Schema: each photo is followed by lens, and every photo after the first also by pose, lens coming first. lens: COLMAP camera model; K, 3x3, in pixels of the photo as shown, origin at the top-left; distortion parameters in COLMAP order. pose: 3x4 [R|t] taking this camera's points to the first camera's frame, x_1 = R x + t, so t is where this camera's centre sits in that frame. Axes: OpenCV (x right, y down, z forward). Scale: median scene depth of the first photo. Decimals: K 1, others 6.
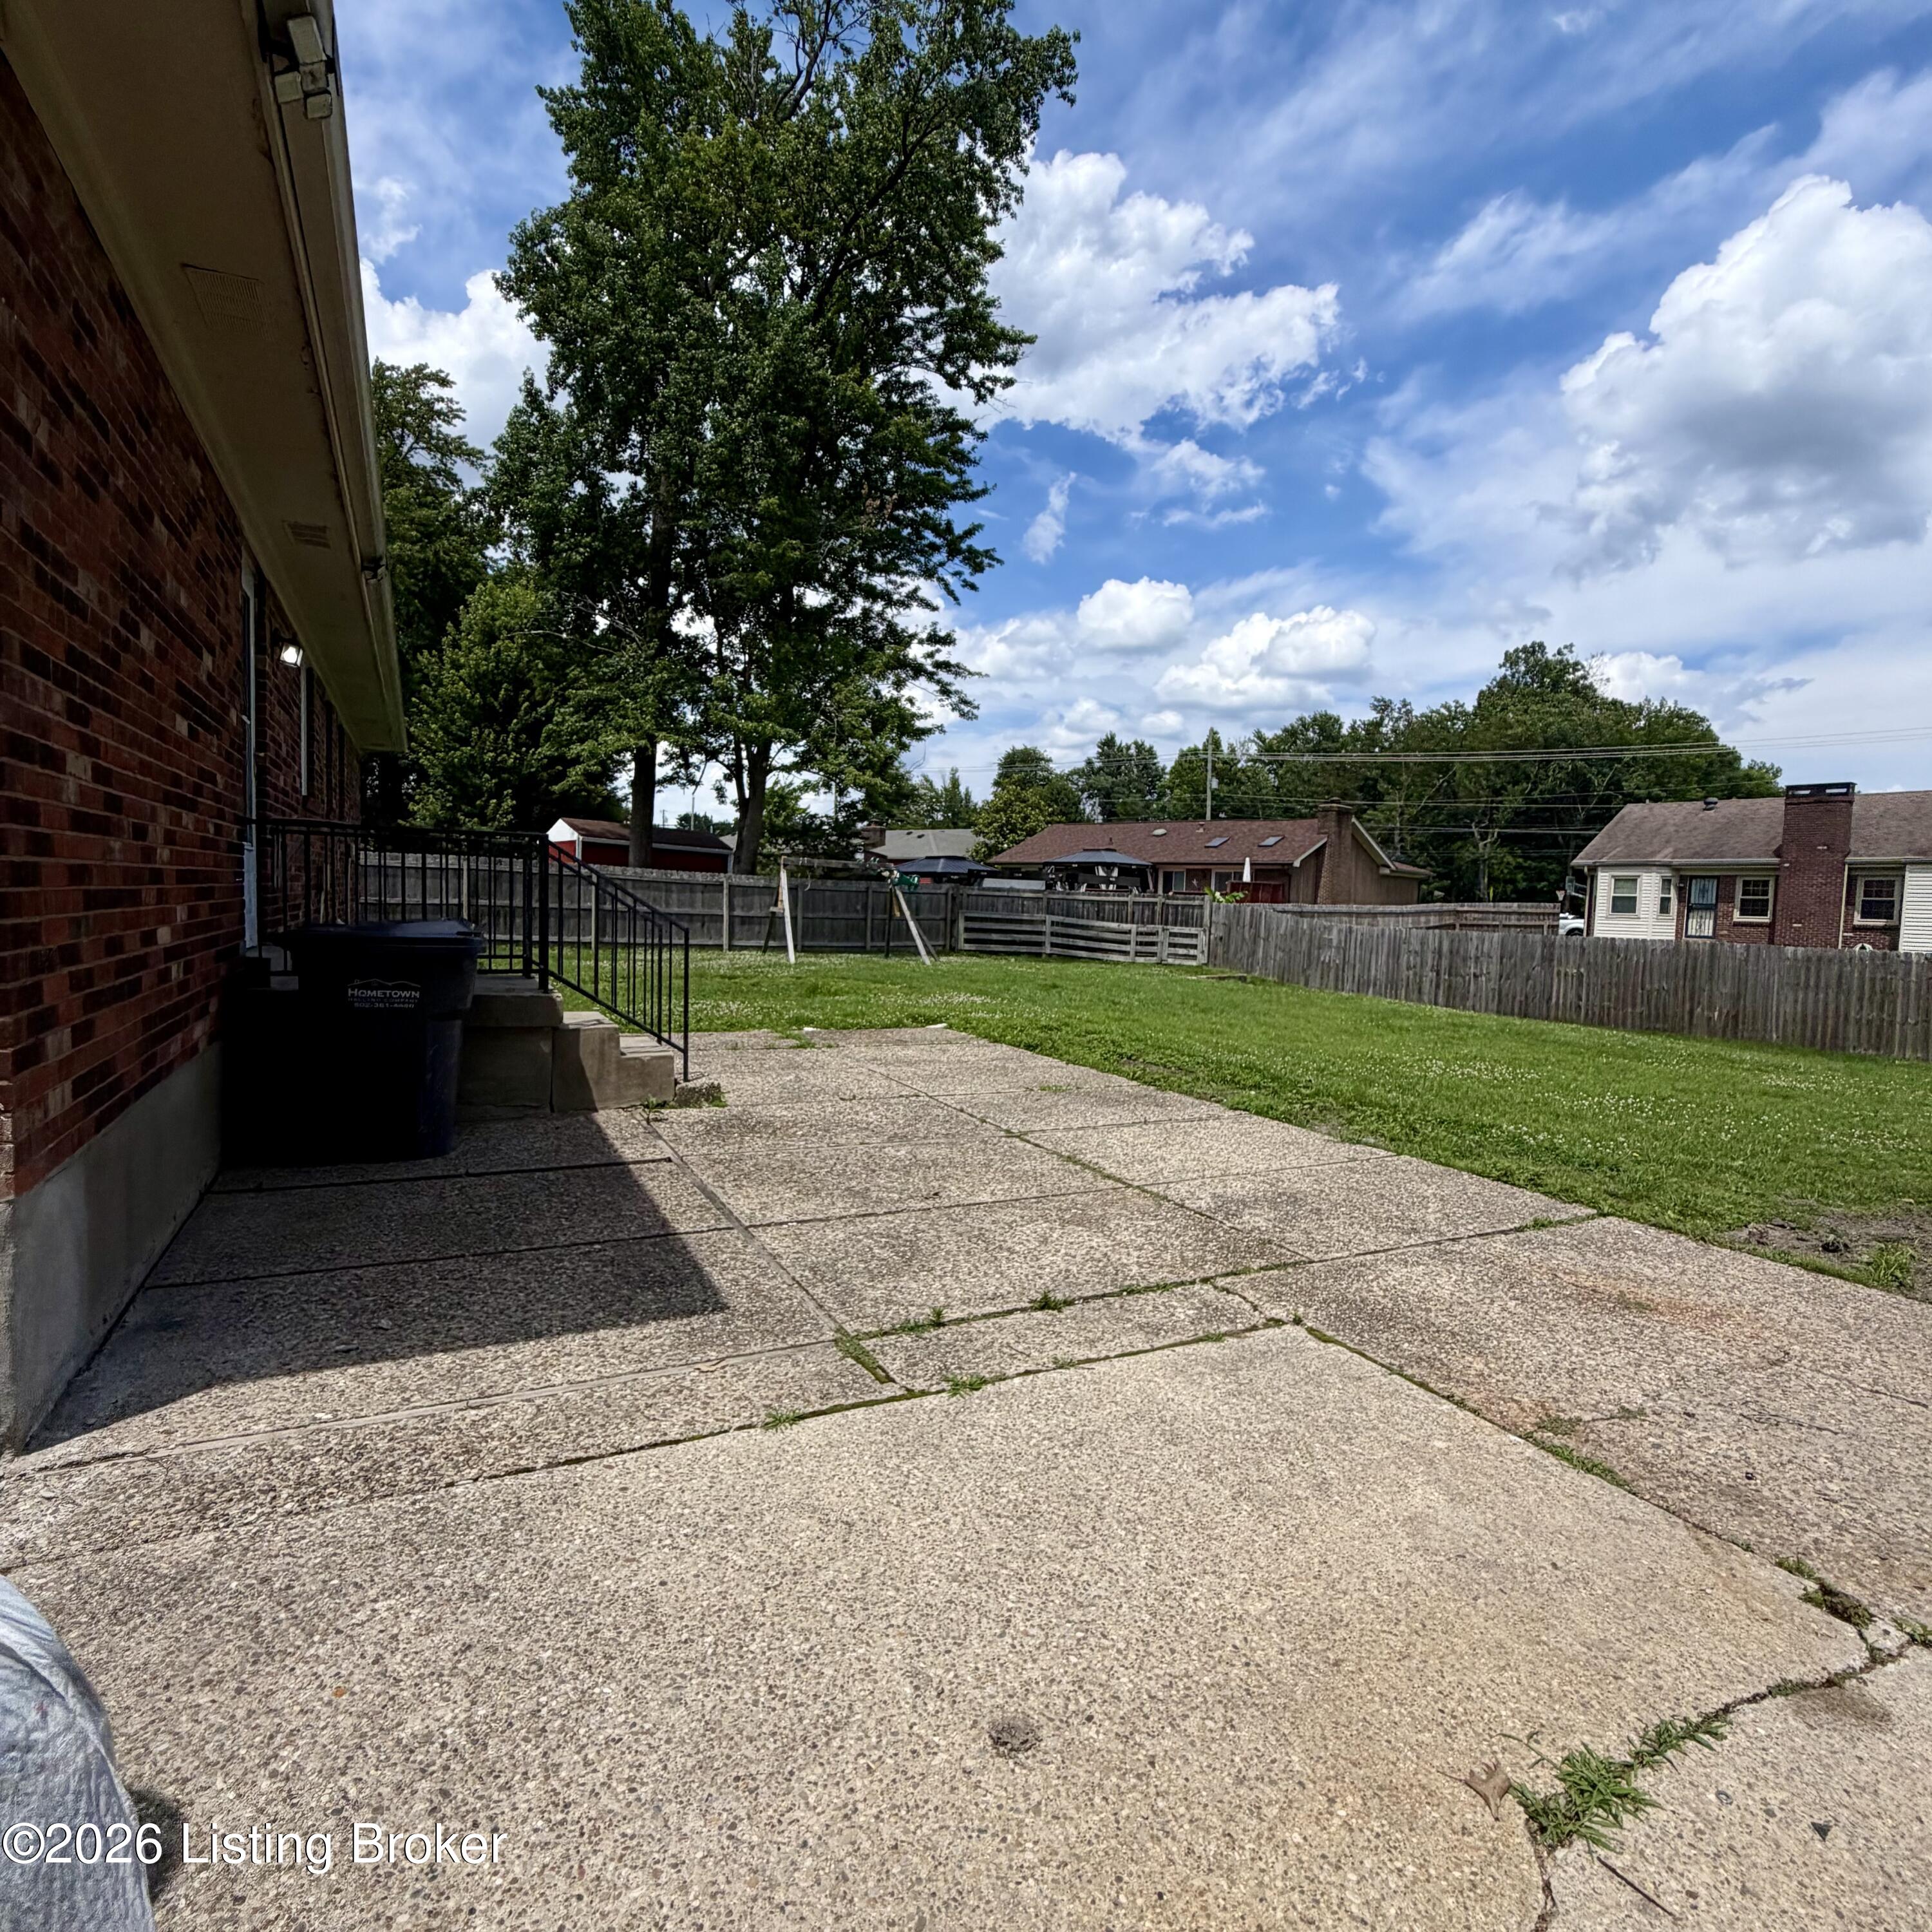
lens RADIAL K [[1028.2, 0, 971.0], [0, 1028.2, 962.9], [0, 0, 1]] dist [0.000447, -0.000527]
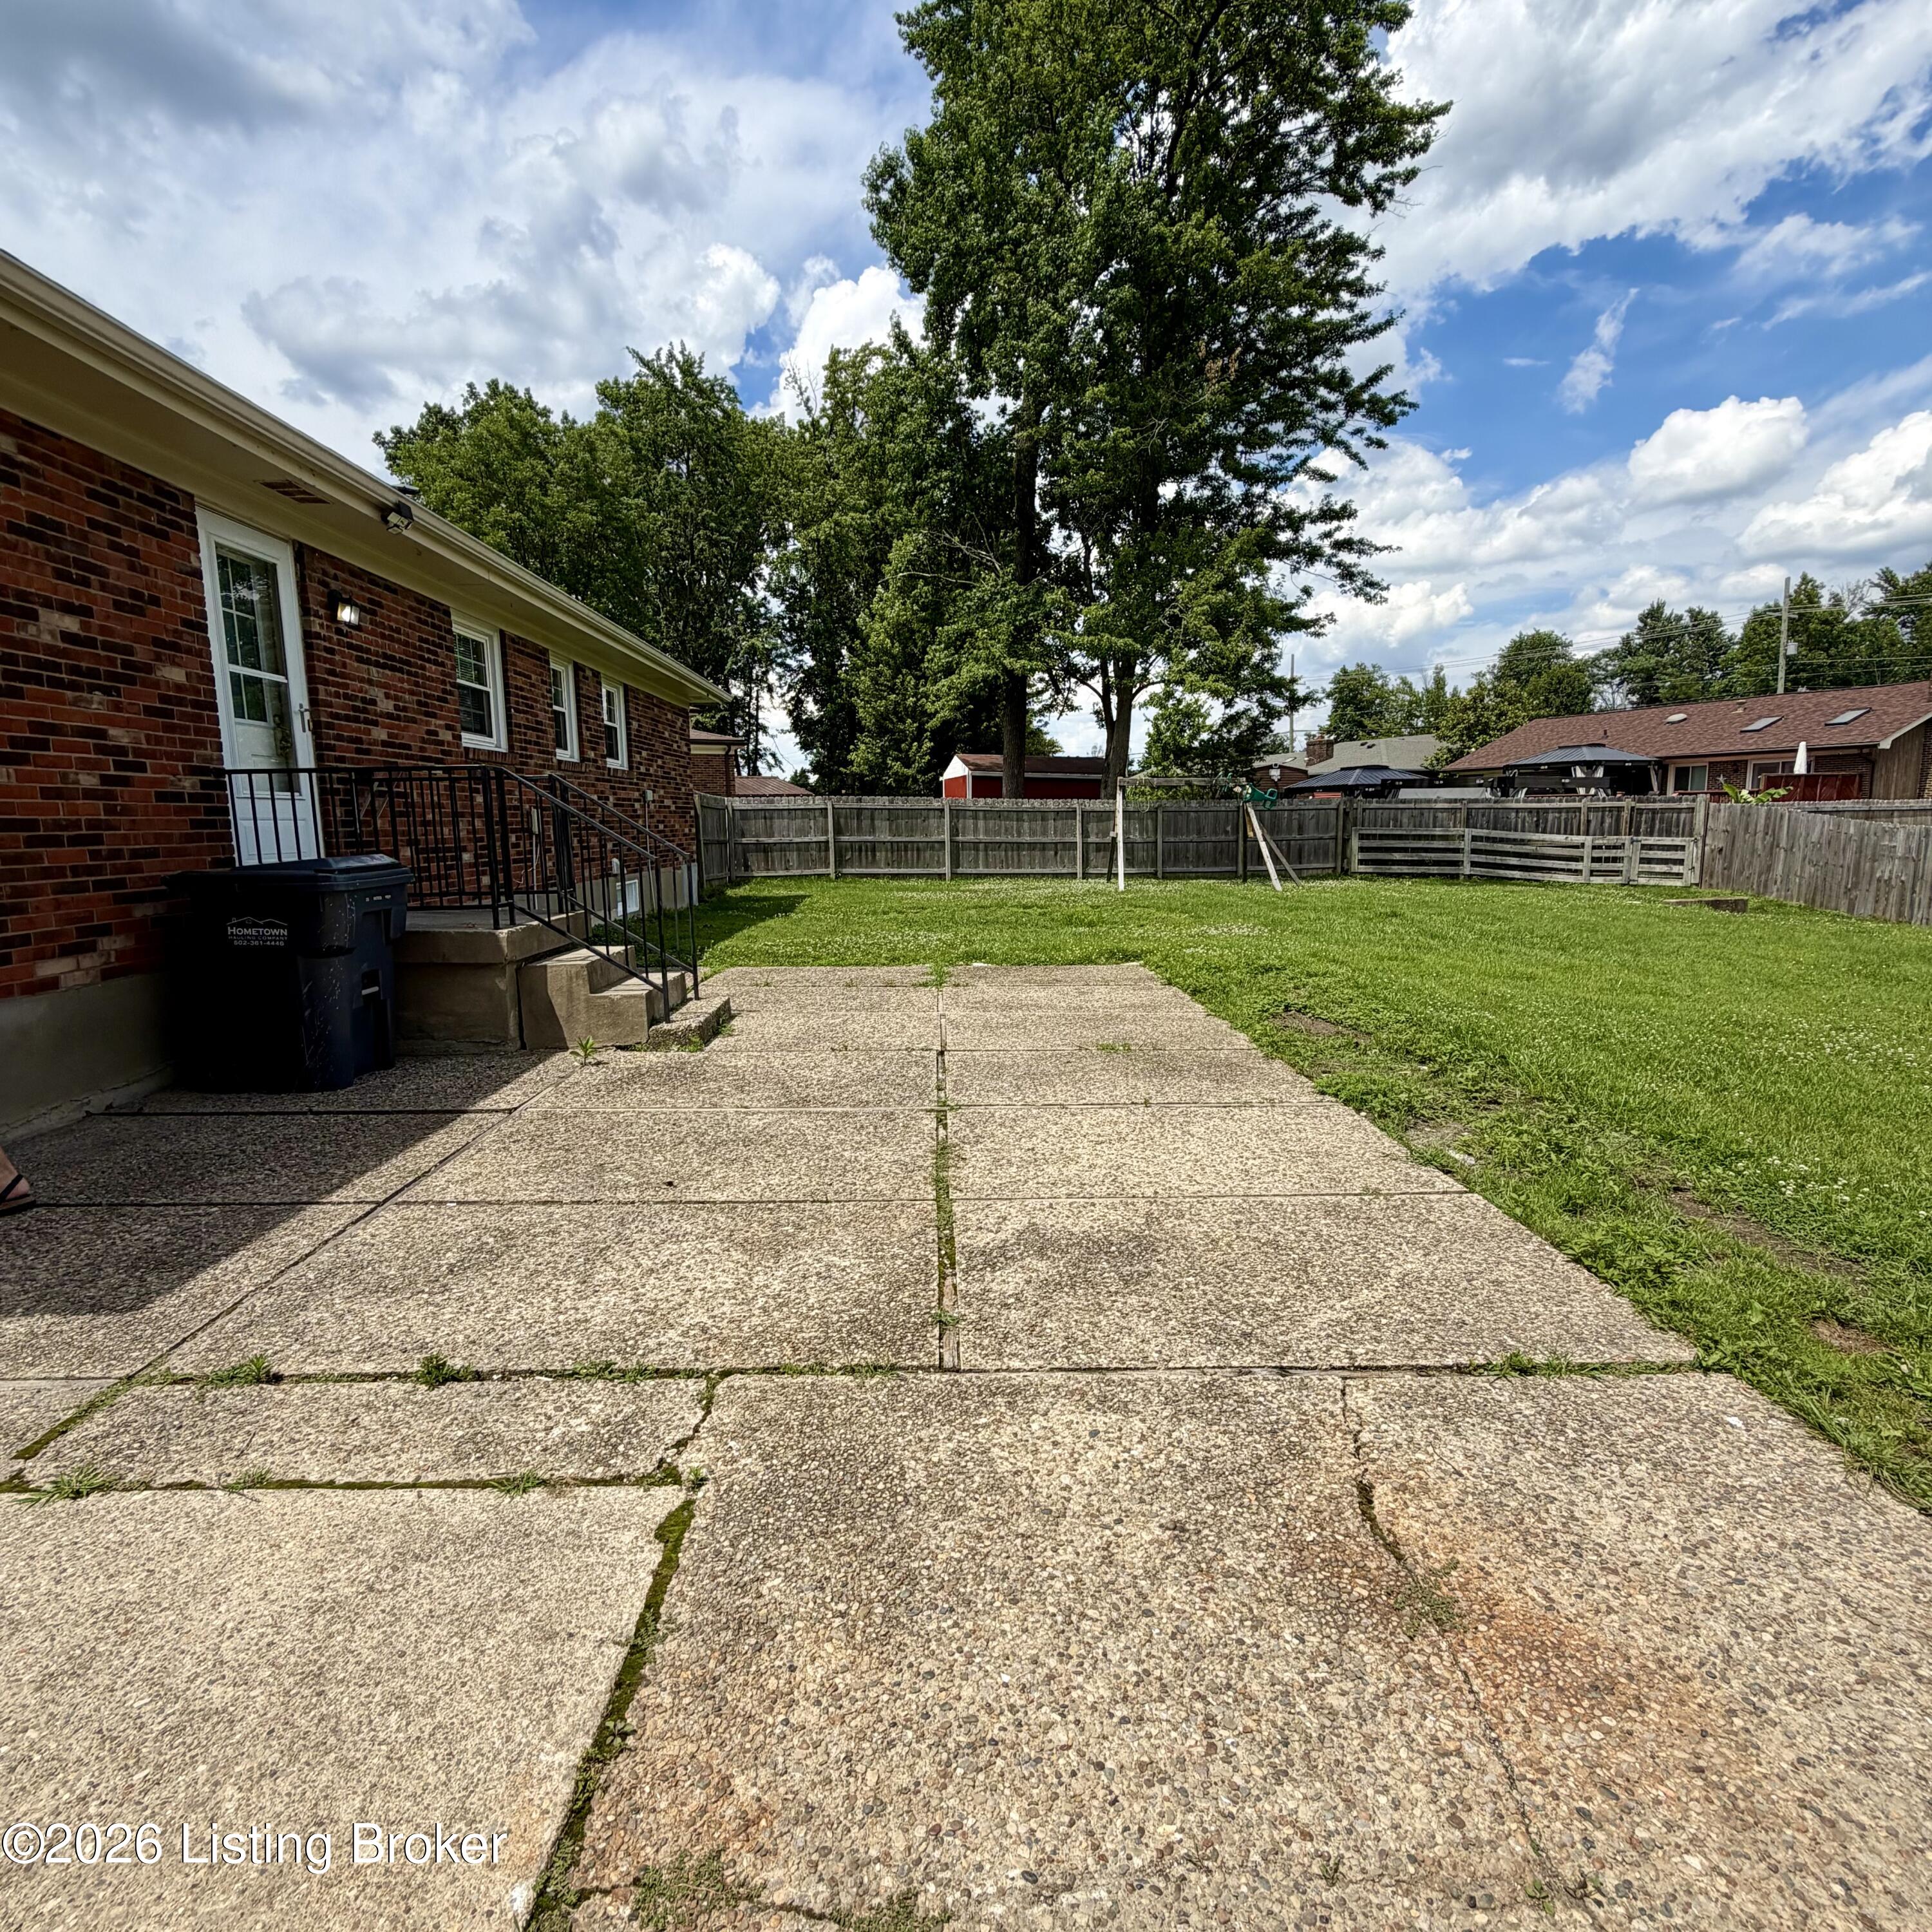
lens RADIAL K [[1028.2, 0, 967.8], [0, 1028.2, 961.1], [0, 0, 1]] dist [0.000447, -0.000527]
pose [[0.895054, 0.017030, -0.445632, 0.085702], [0.013479, 0.997781, 0.065202, 0.000589], [0.445753, -0.064366, 0.892839, 0.065396]]
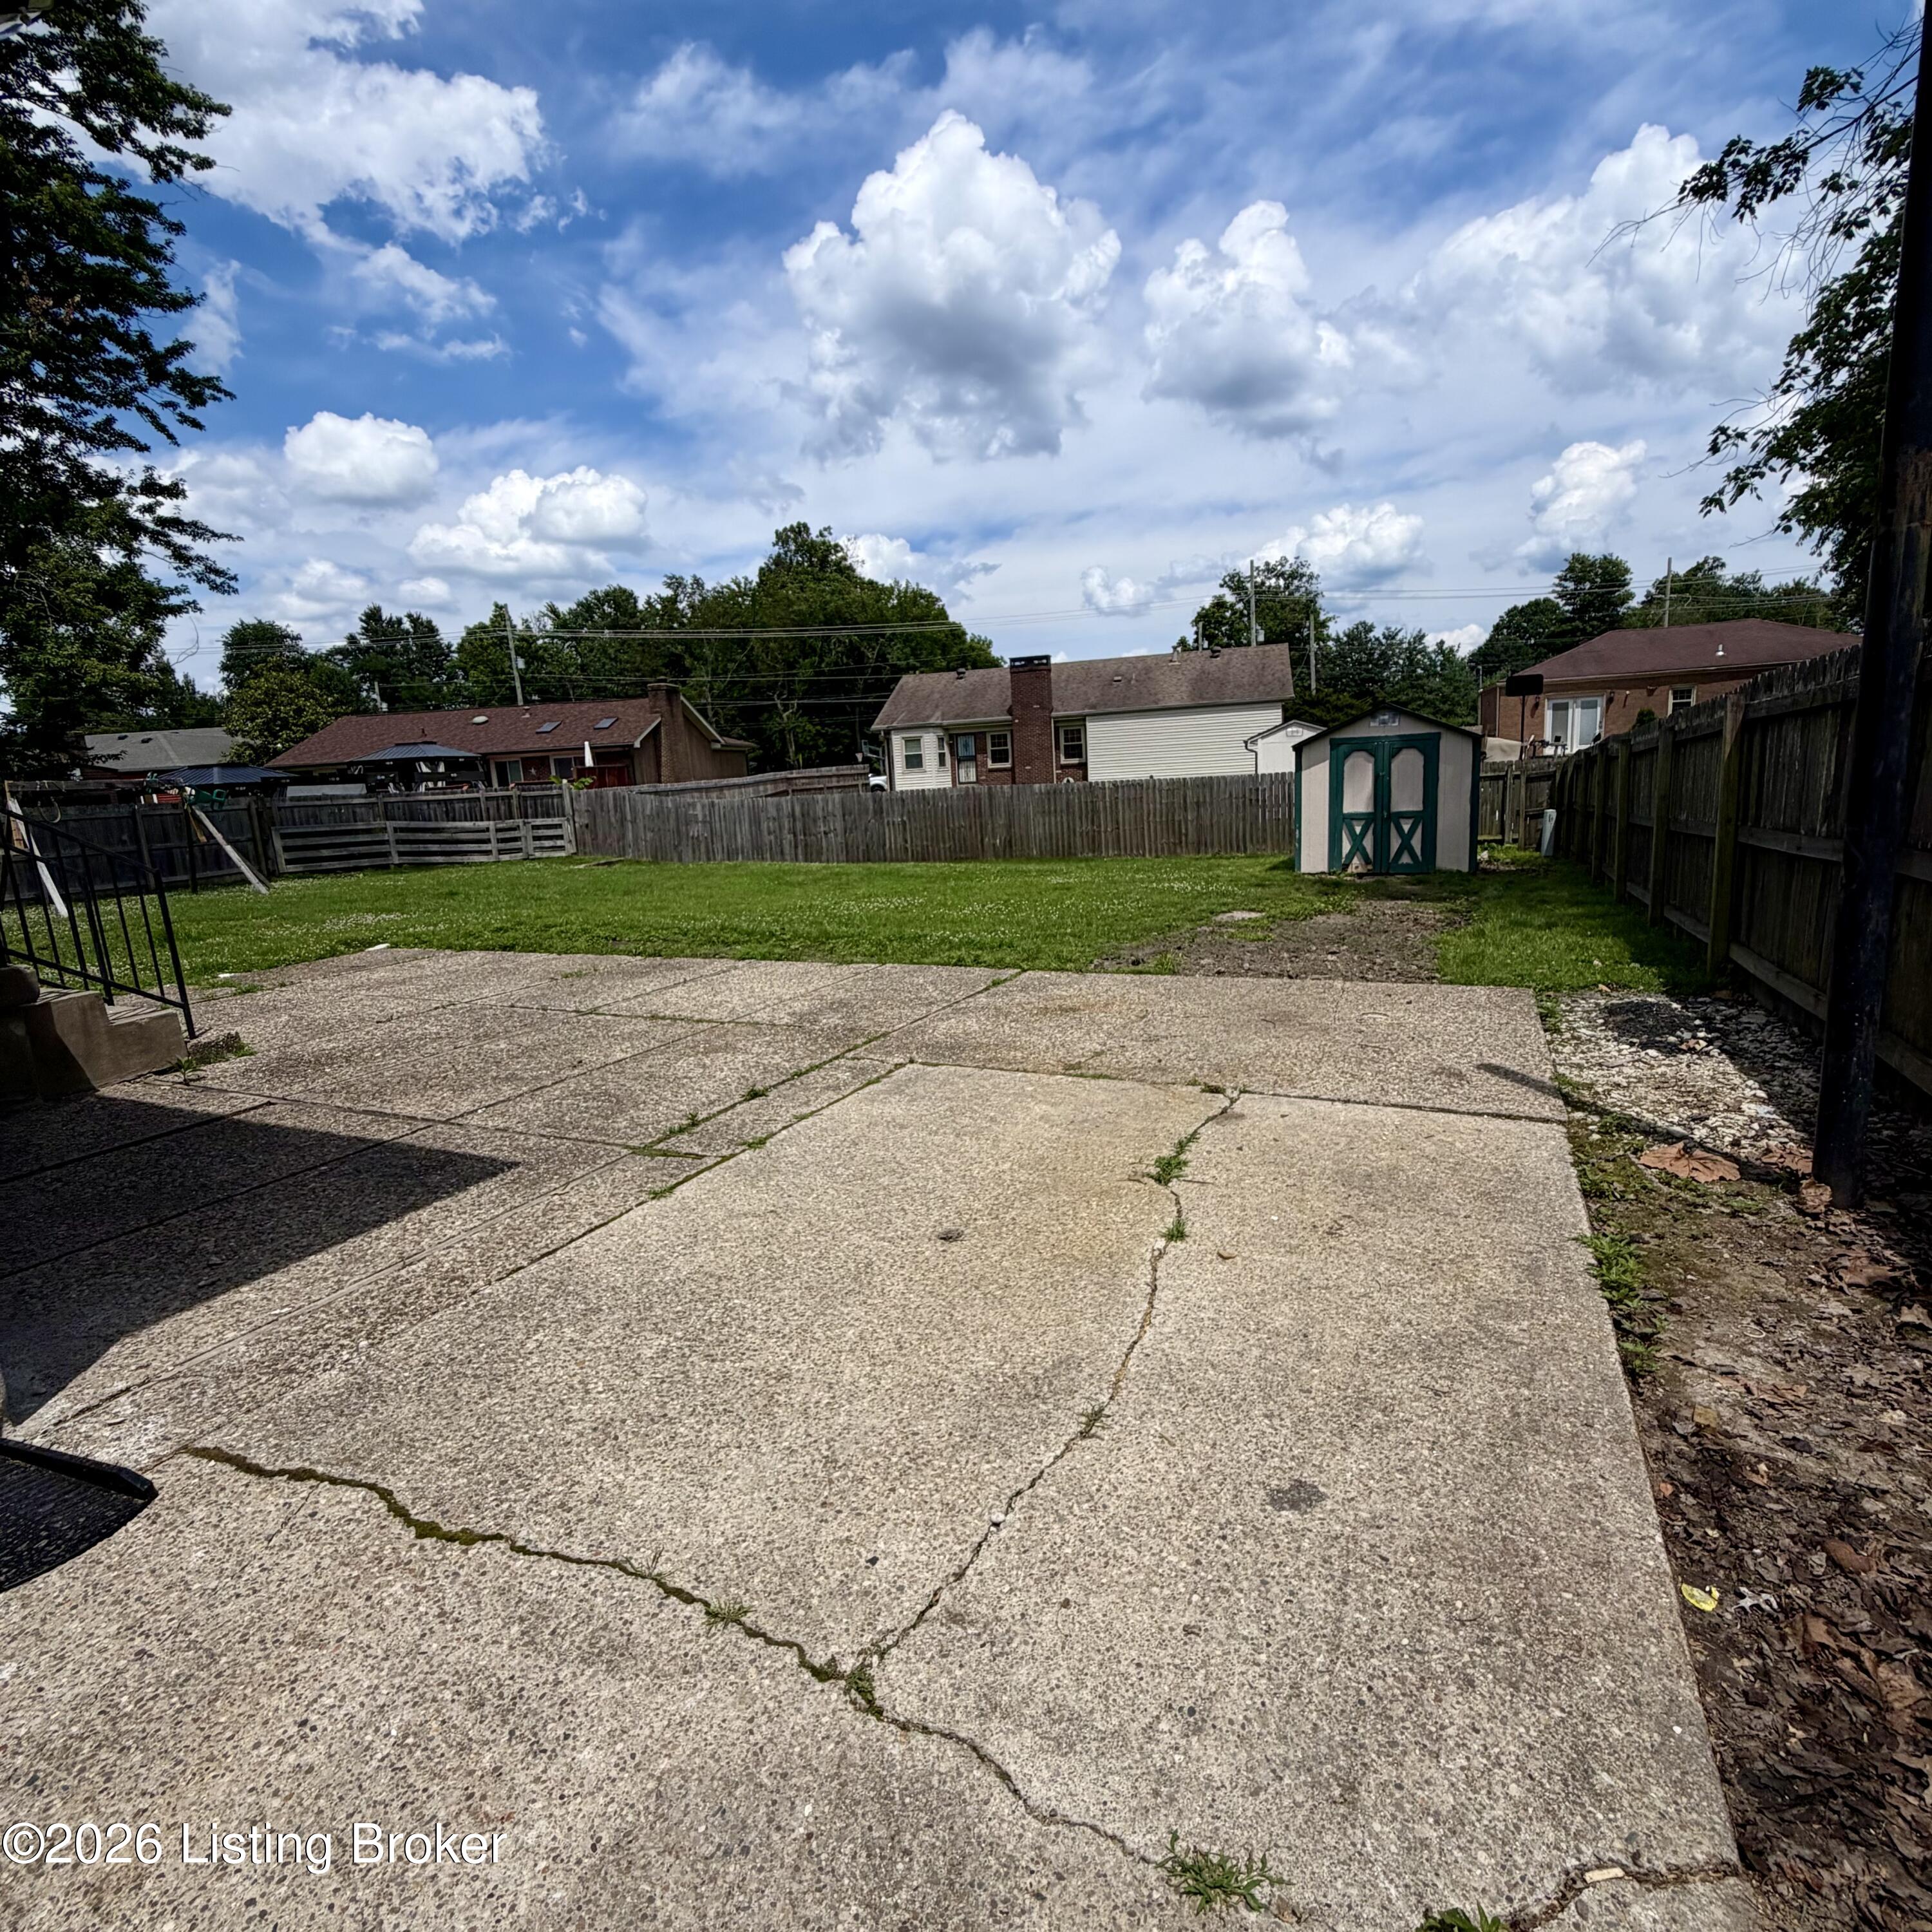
lens RADIAL K [[1028.2, 0, 972.5], [0, 1028.2, 960.3], [0, 0, 1]] dist [0.000447, -0.000527]
pose [[0.799437, -0.186714, 0.570997, -0.051996], [0.121427, 0.981078, 0.150803, -0.001235], [-0.588350, -0.051223, 0.806983, -0.029564]]
